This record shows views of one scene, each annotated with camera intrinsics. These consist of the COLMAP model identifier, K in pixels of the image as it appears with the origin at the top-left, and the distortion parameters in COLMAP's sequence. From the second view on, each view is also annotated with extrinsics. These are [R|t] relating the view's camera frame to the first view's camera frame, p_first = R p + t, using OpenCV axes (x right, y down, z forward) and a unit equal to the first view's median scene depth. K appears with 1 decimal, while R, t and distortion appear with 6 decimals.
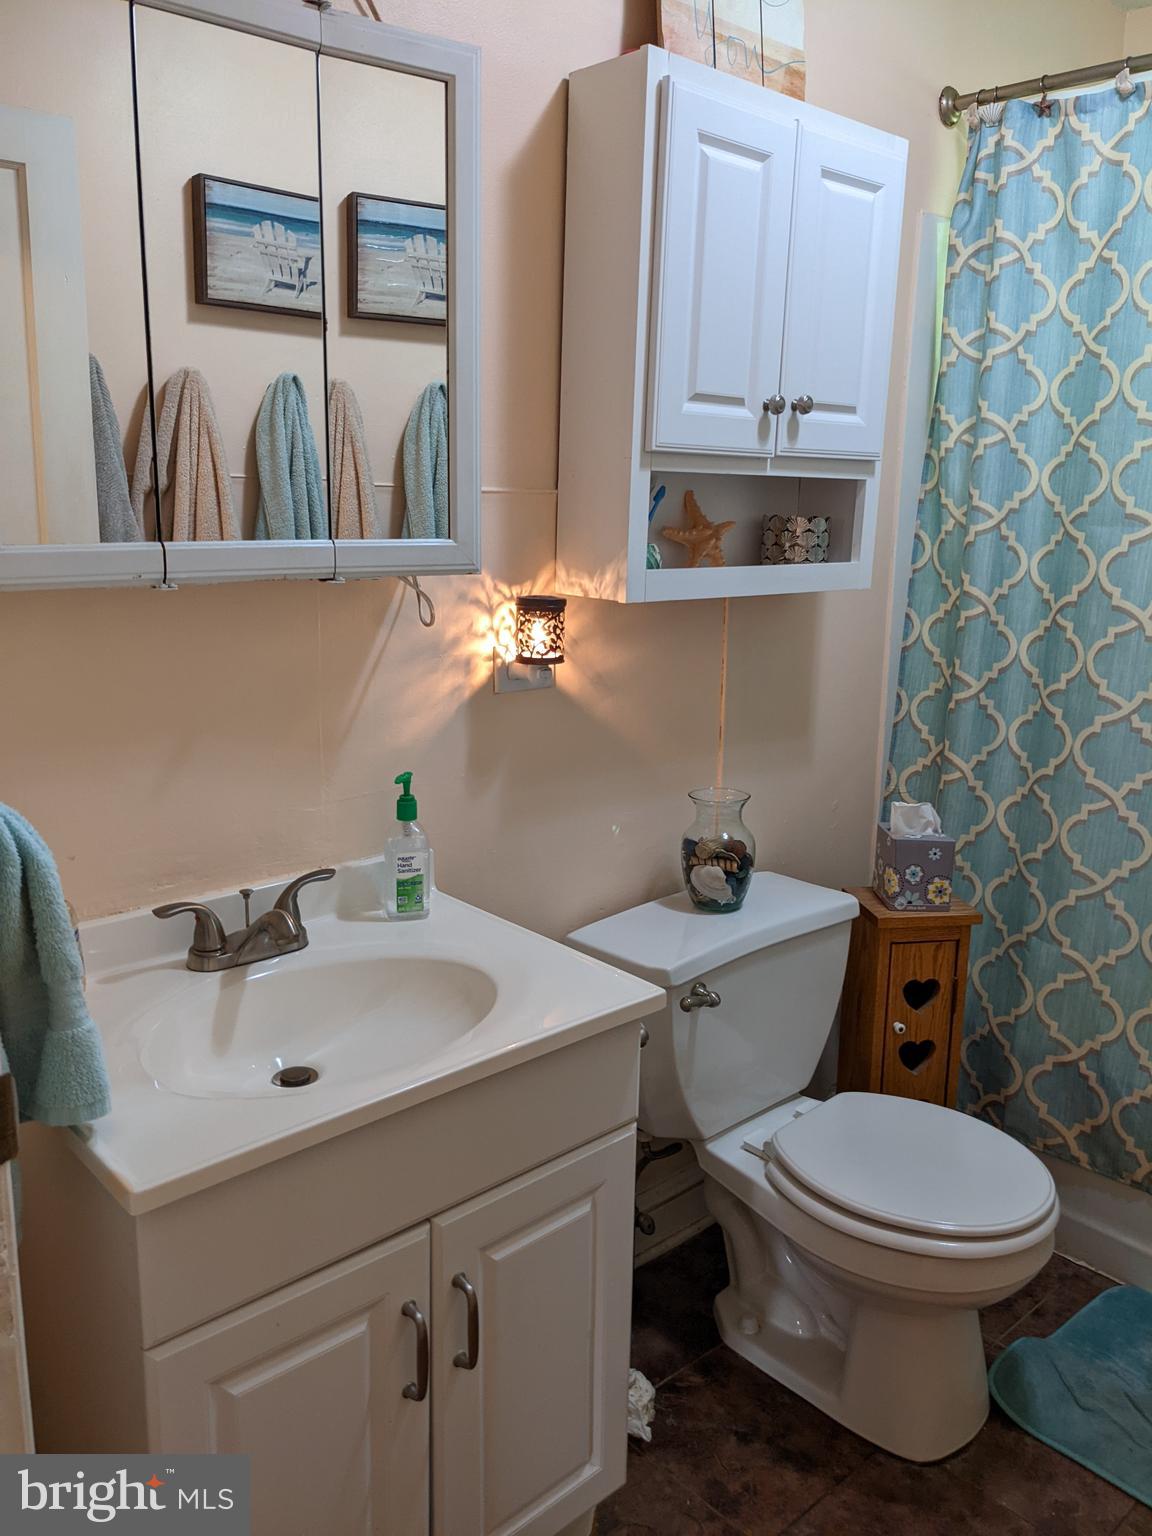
lens RADIAL K [[1242.6, 0, 563.7], [0, 1242.6, 744.5], [0, 0, 1]] dist [0.067101, -0.102296]
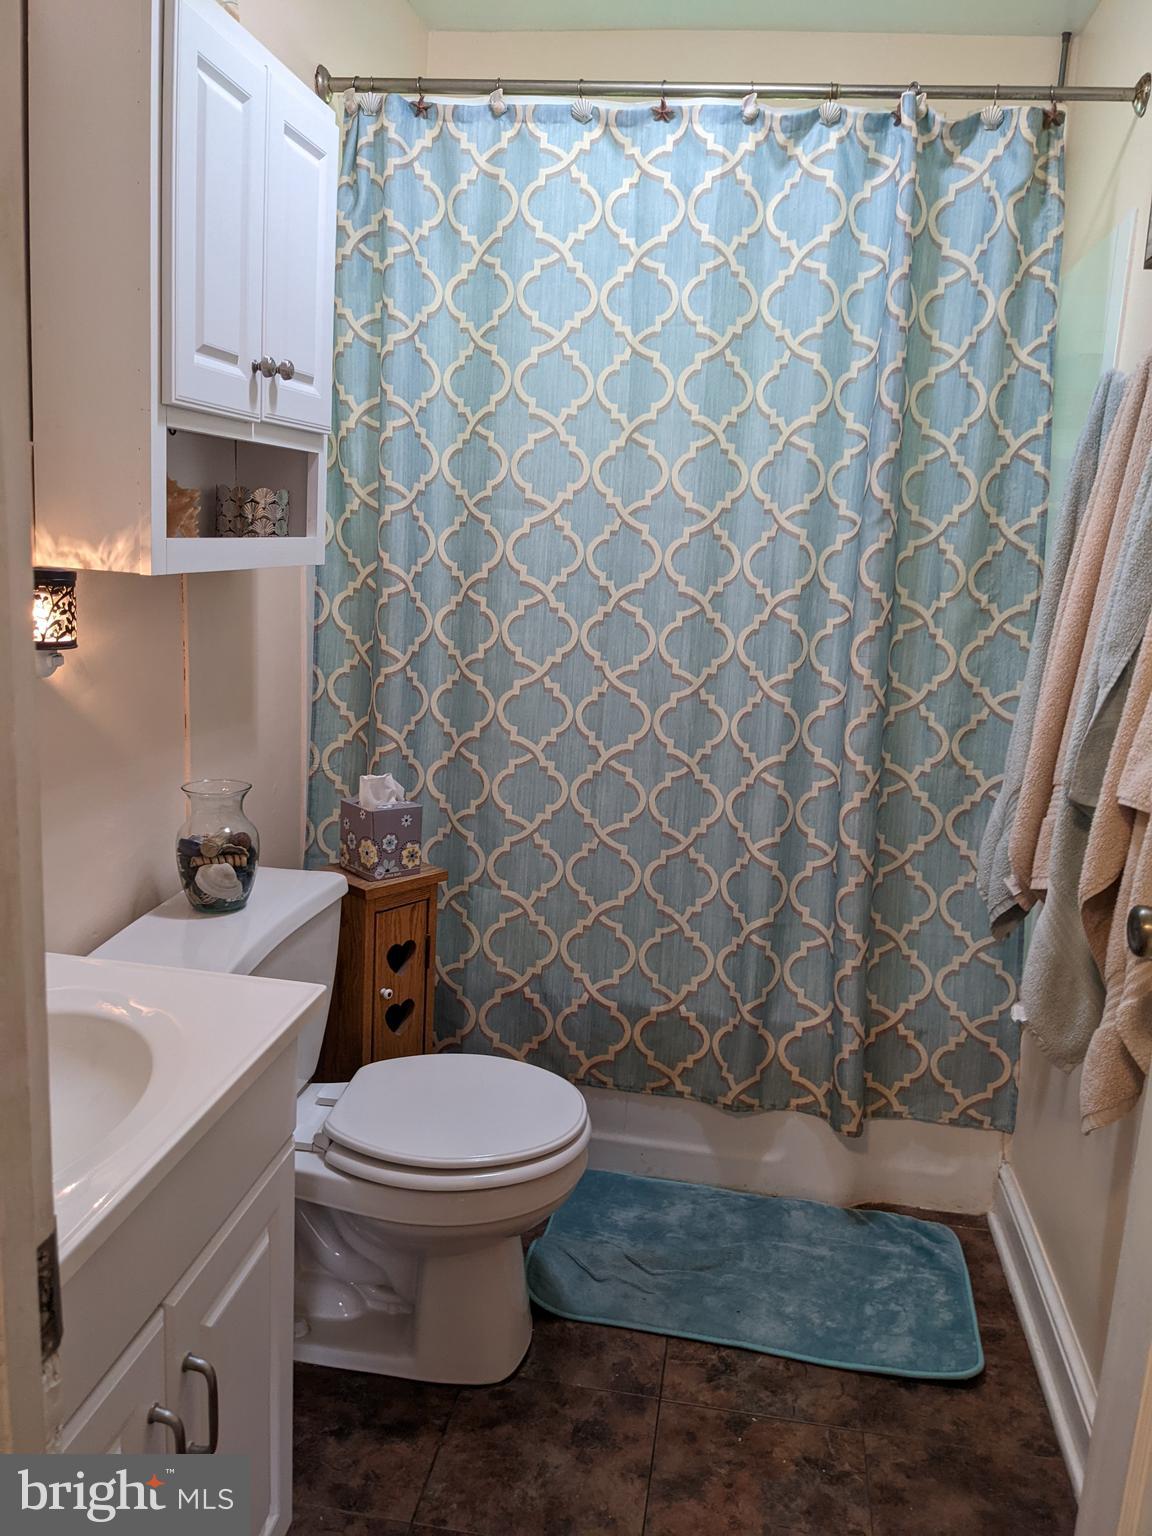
lens RADIAL K [[1242.6, 0, 582.9], [0, 1242.6, 766.7], [0, 0, 1]] dist [0.067101, -0.102296]
pose [[0.772054, -0.102302, 0.627269, -0.234828], [0.088516, 0.994649, 0.053271, 0.000583], [-0.629363, 0.014396, 0.776978, 0.099861]]
